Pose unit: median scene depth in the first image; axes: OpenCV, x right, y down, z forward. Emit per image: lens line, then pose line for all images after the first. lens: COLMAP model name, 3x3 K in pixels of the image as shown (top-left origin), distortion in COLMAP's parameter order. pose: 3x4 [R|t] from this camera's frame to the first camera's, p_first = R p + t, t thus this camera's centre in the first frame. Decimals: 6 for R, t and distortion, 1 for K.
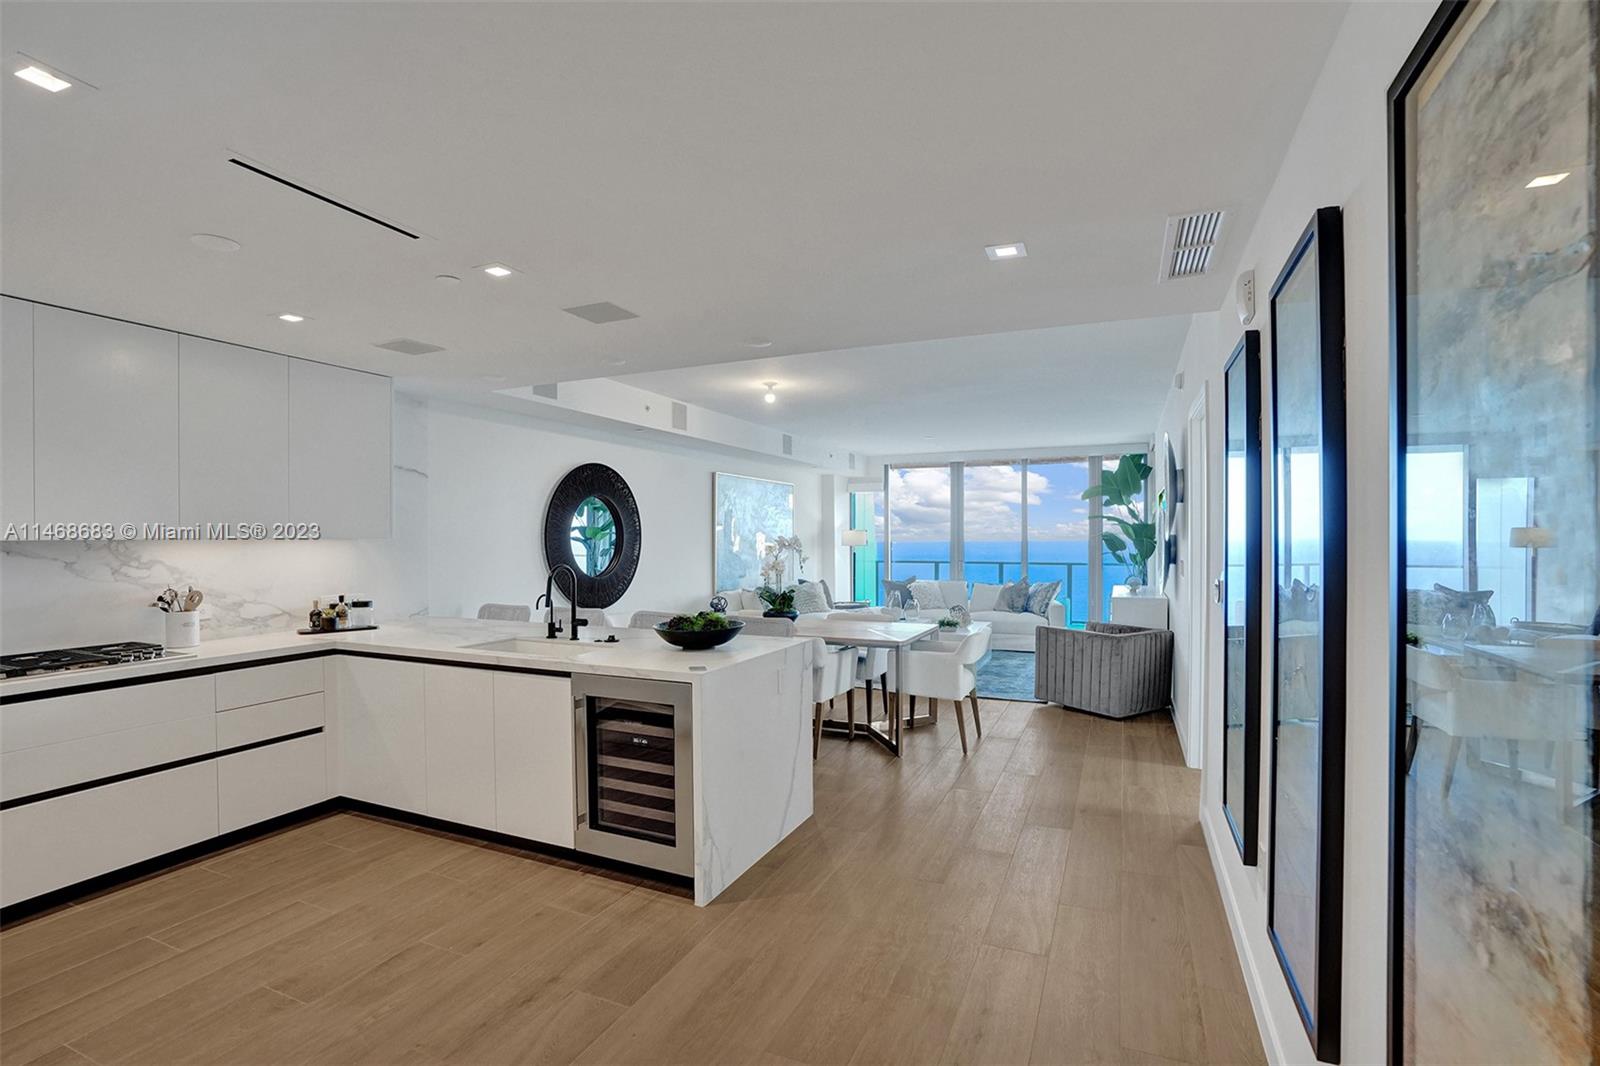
lens RADIAL K [[737.5, 0, 804.5], [0, 737.5, 541.5], [0, 0, 1]] dist [-0.065177, 0.025140]
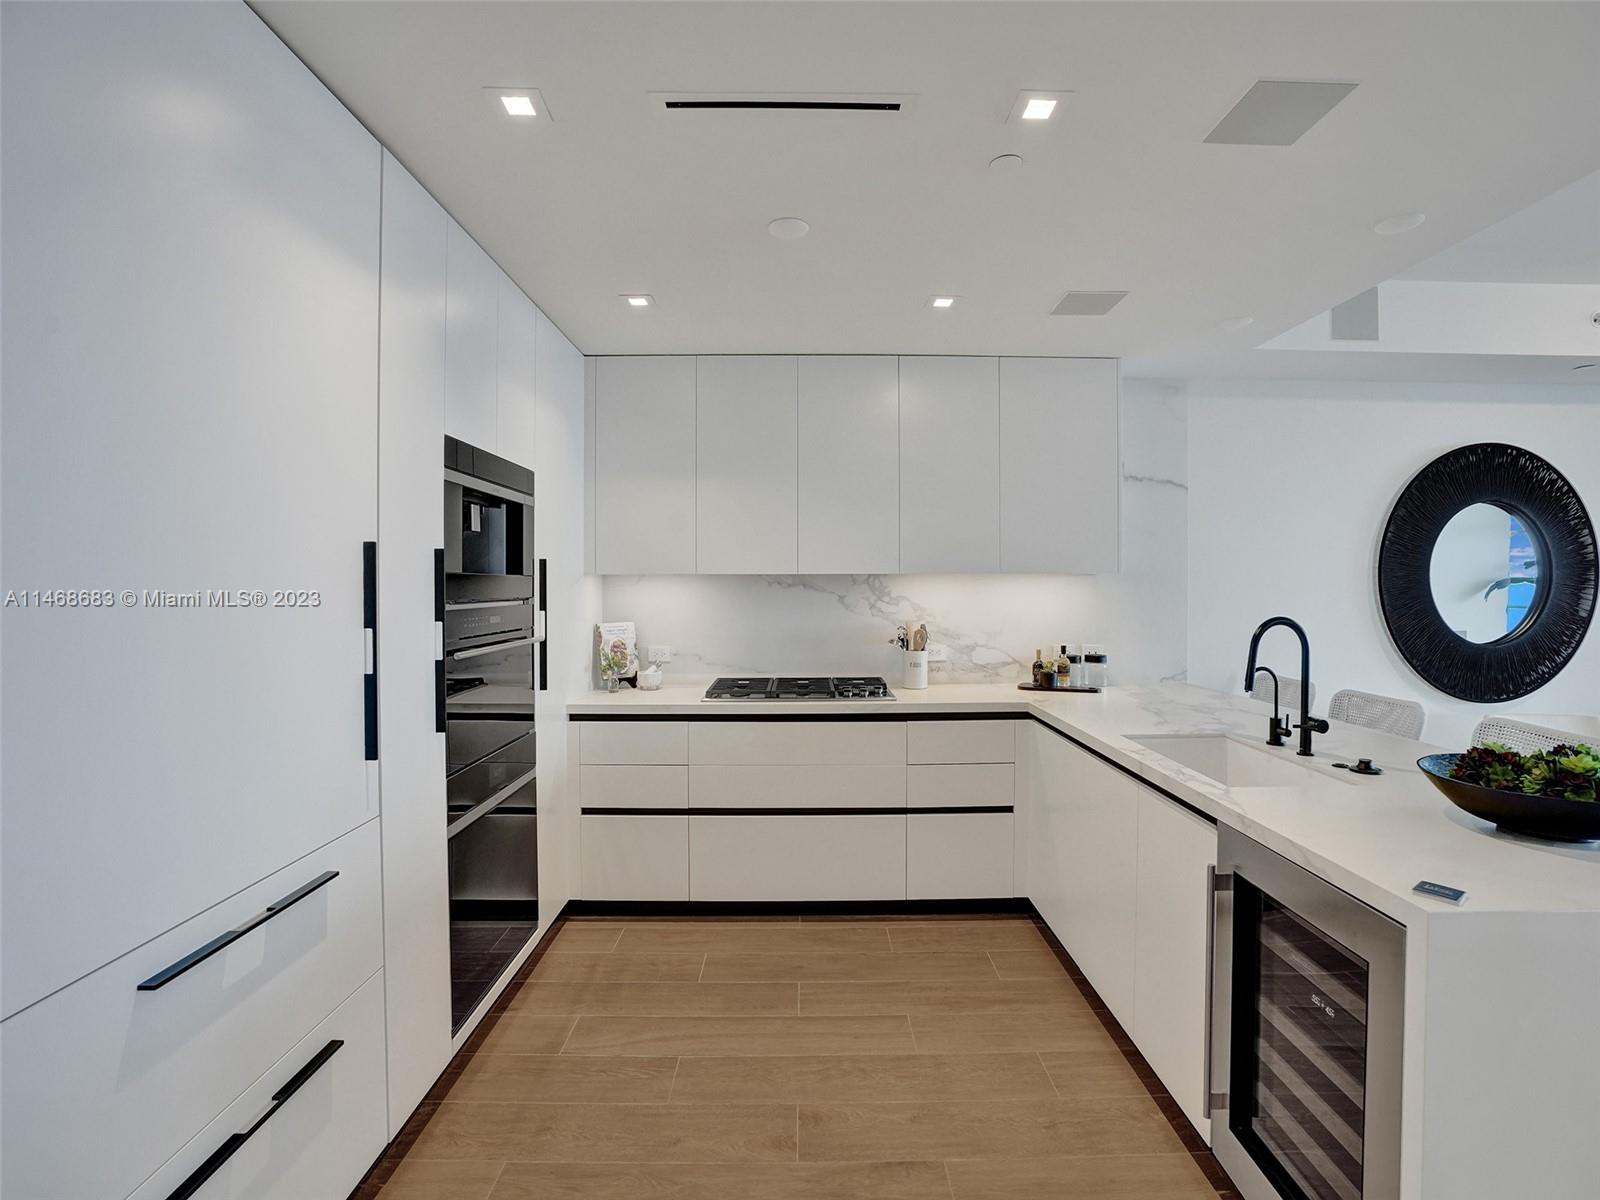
lens RADIAL K [[850.7, 0, 800.0], [0, 850.7, 589.0], [0, 0, 1]] dist [-0.078184, 0.043106]
pose [[0.446246, 0.013123, -0.894814, 0.064037], [-0.010653, 0.999900, 0.009351, 0.007374], [0.894847, 0.005360, 0.446341, 0.349995]]
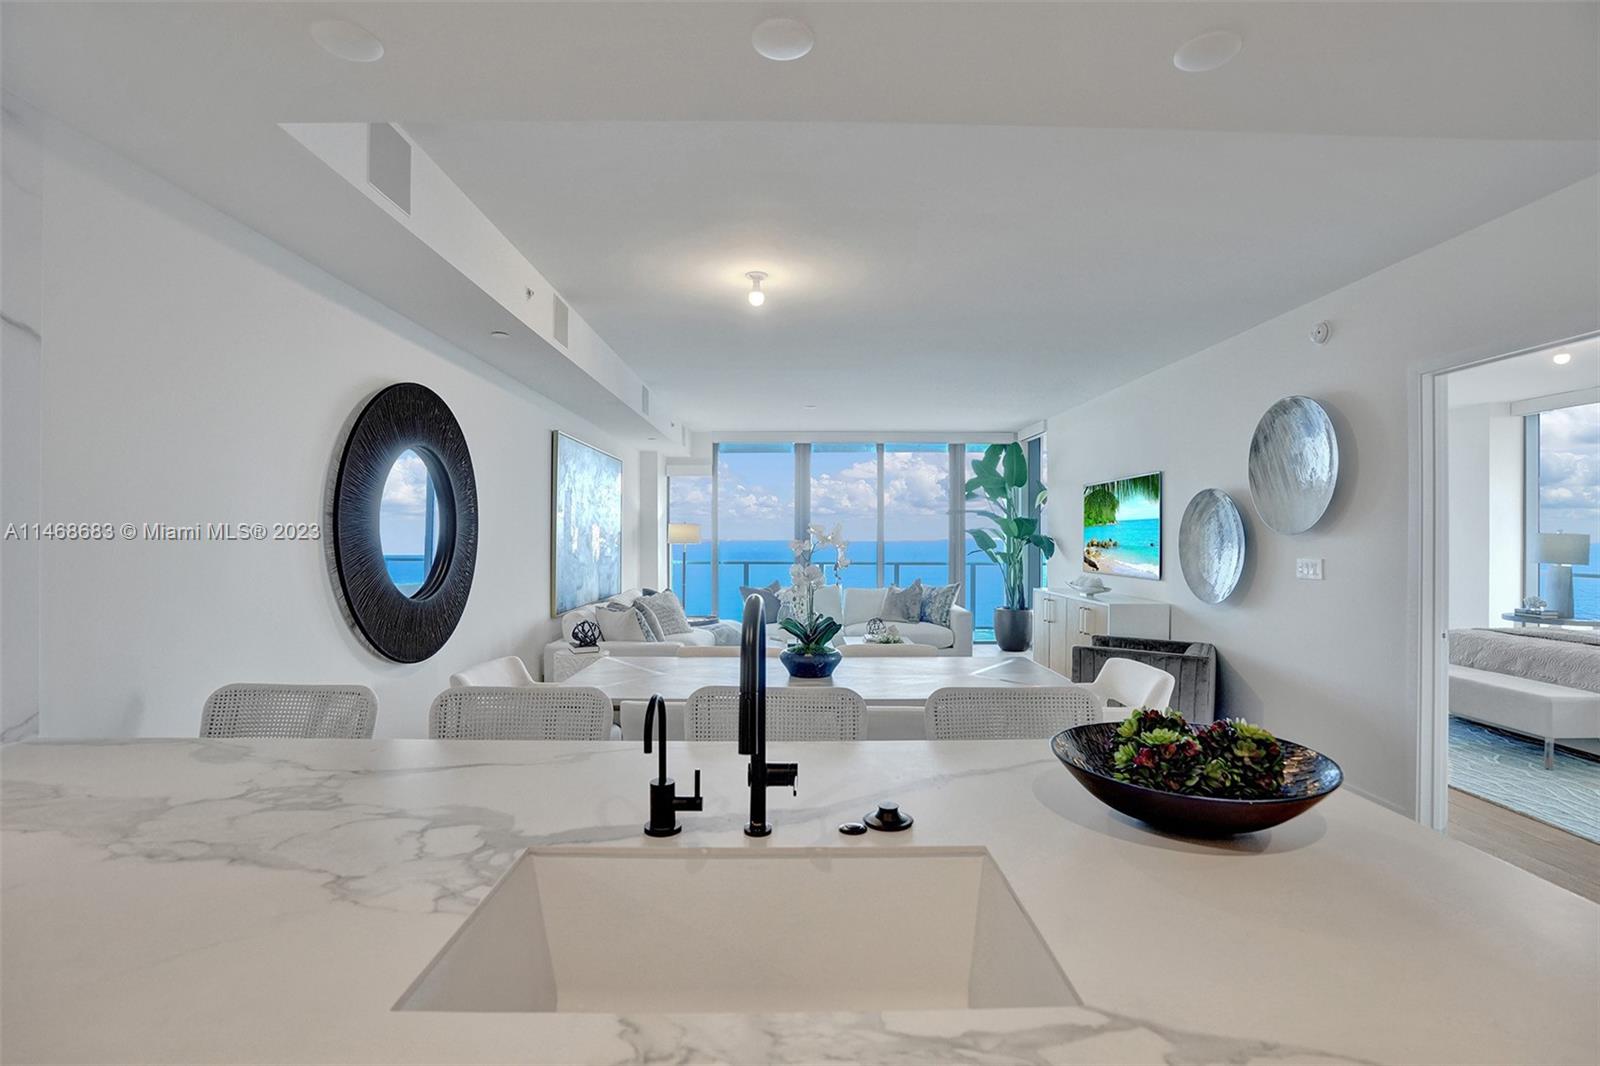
lens RADIAL K [[741.0, 0, 803.5], [0, 741.0, 534.4], [0, 0, 1]] dist [-0.075894, 0.031223]
pose [[0.912654, 0.004538, 0.408708, -0.388041], [-0.000889, 0.999958, -0.009117, 0.009223], [-0.408732, 0.007957, 0.912620, 0.645631]]
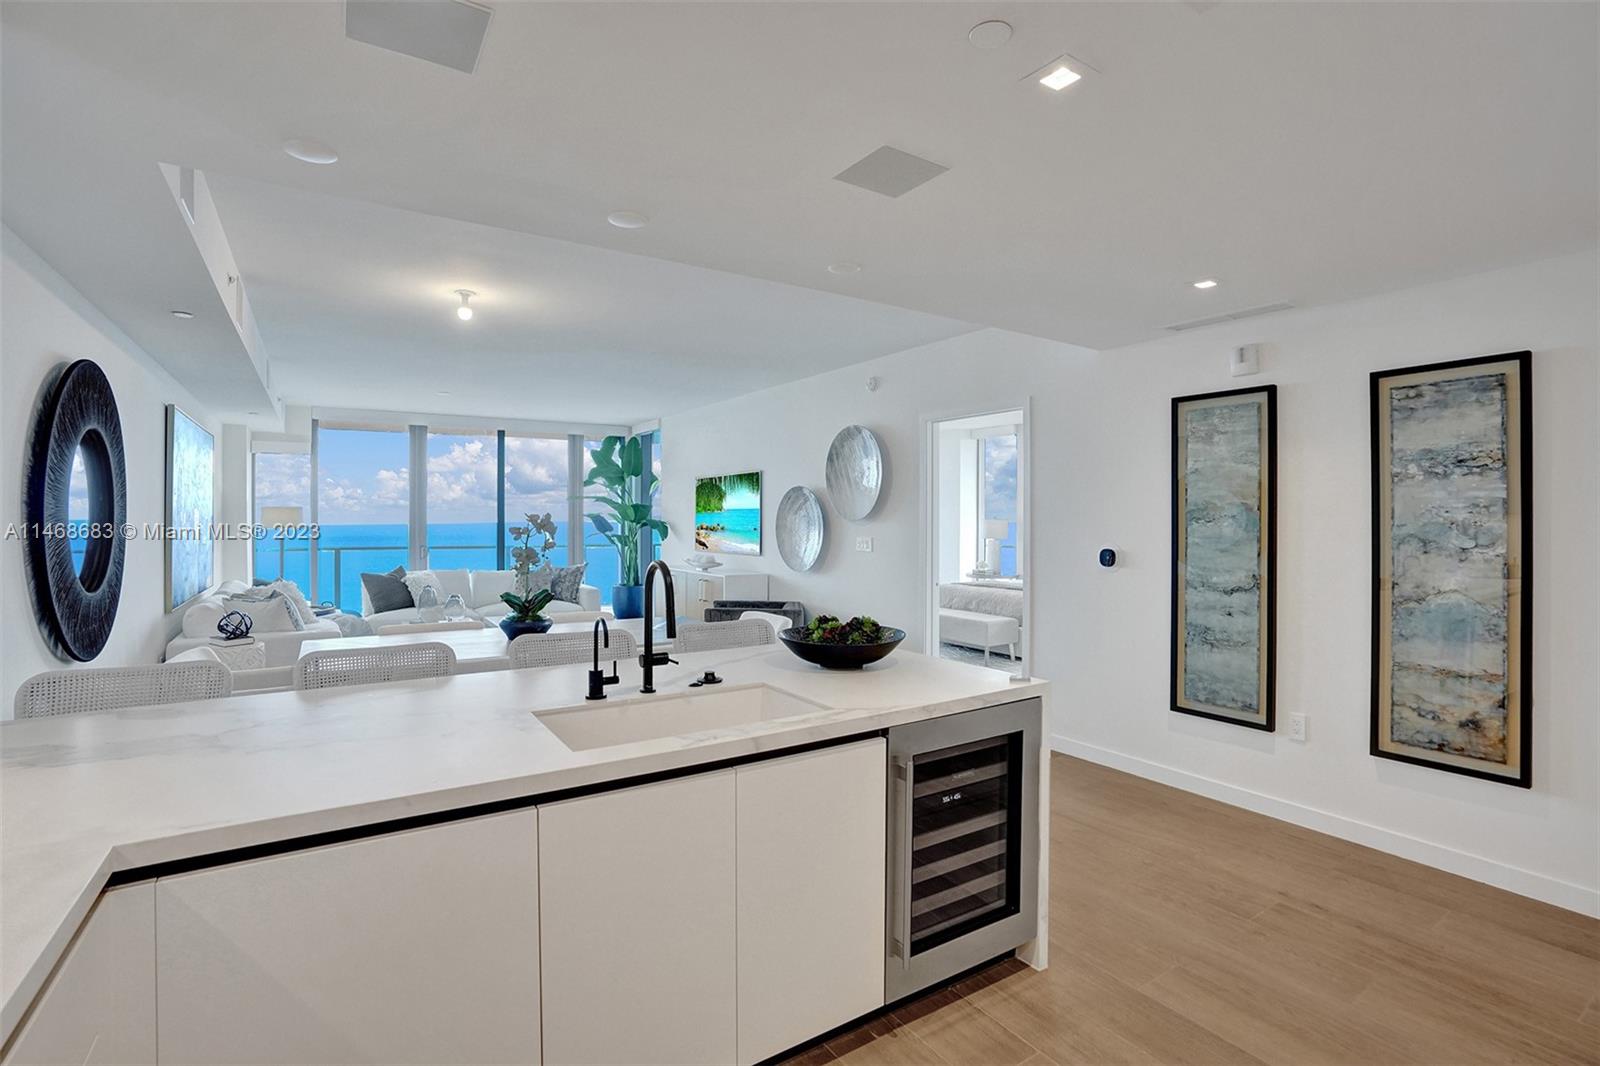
lens RADIAL K [[746.0, 0, 811.4], [0, 746.0, 519.1], [0, 0, 1]] dist [-0.072811, 0.028417]
pose [[0.547735, 0.003172, 0.836646, -0.662194], [0.002174, 0.999984, -0.005214, 0.003603], [-0.836649, 0.004675, 0.547720, 0.530489]]
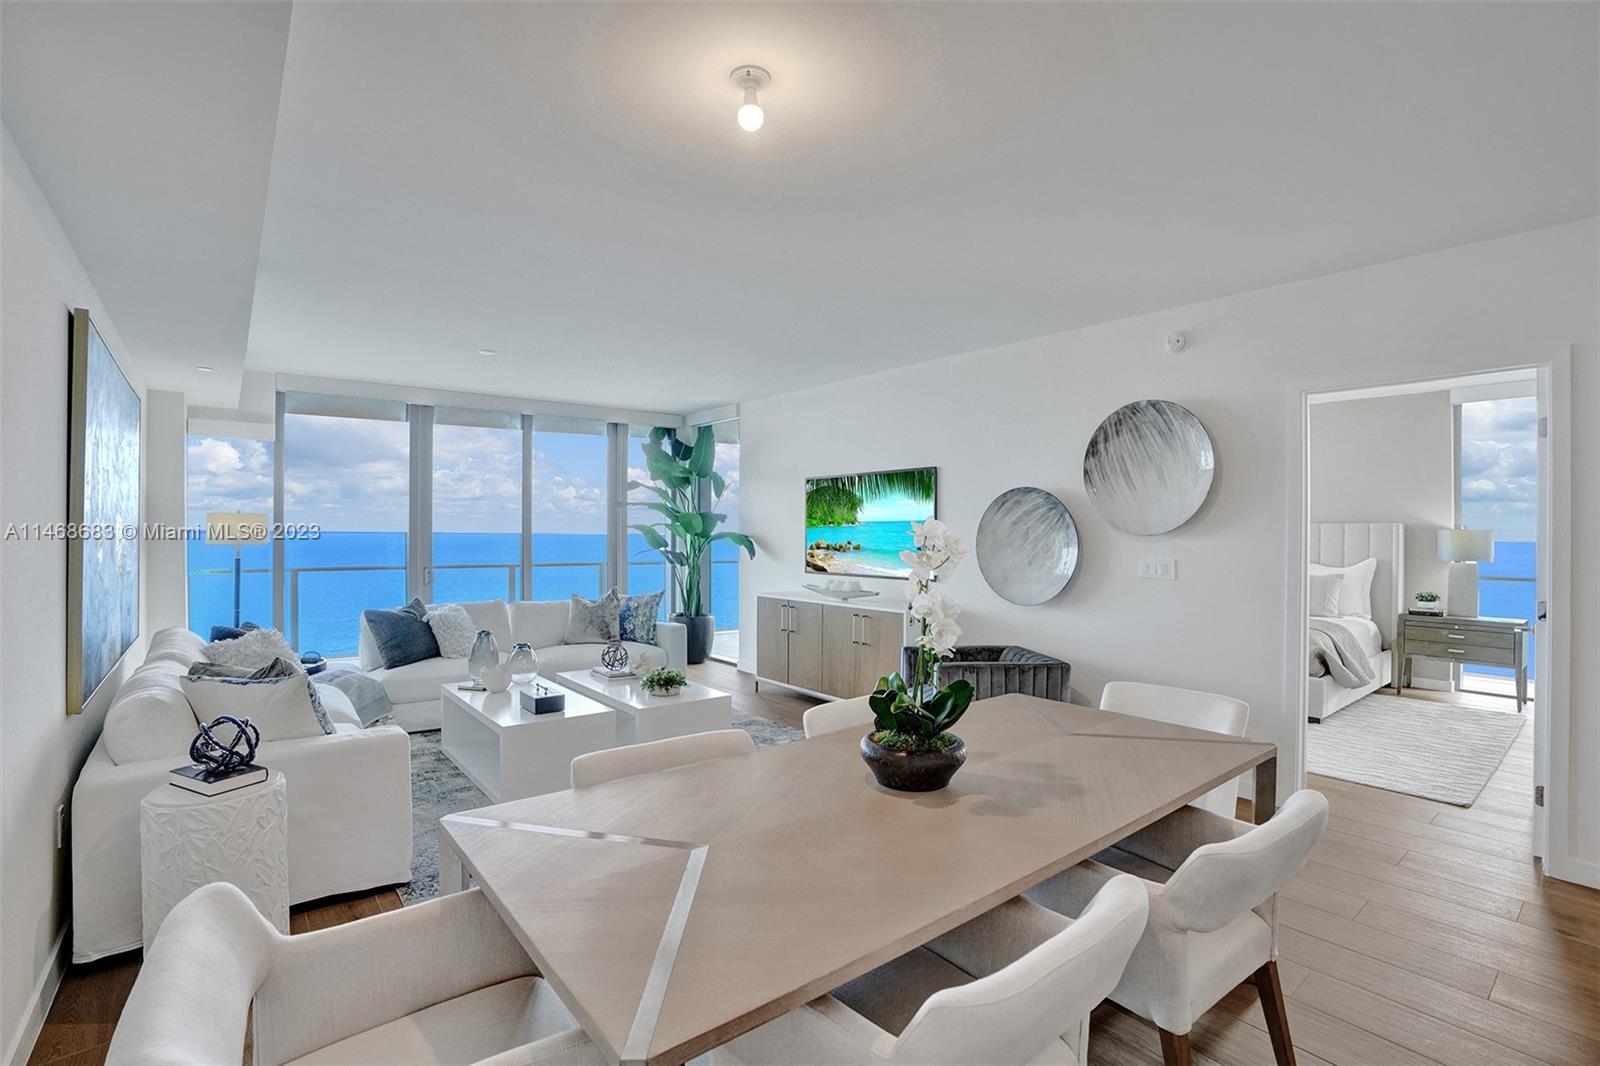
lens RADIAL K [[741.2, 0, 804.8], [0, 741.2, 529.0], [0, 0, 1]] dist [-0.070705, 0.027721]
pose [[0.470224, 0.006933, 0.882520, -0.496314], [-0.000220, 0.999970, -0.007739, -0.002214], [-0.882547, 0.003444, 0.470212, 1.229191]]
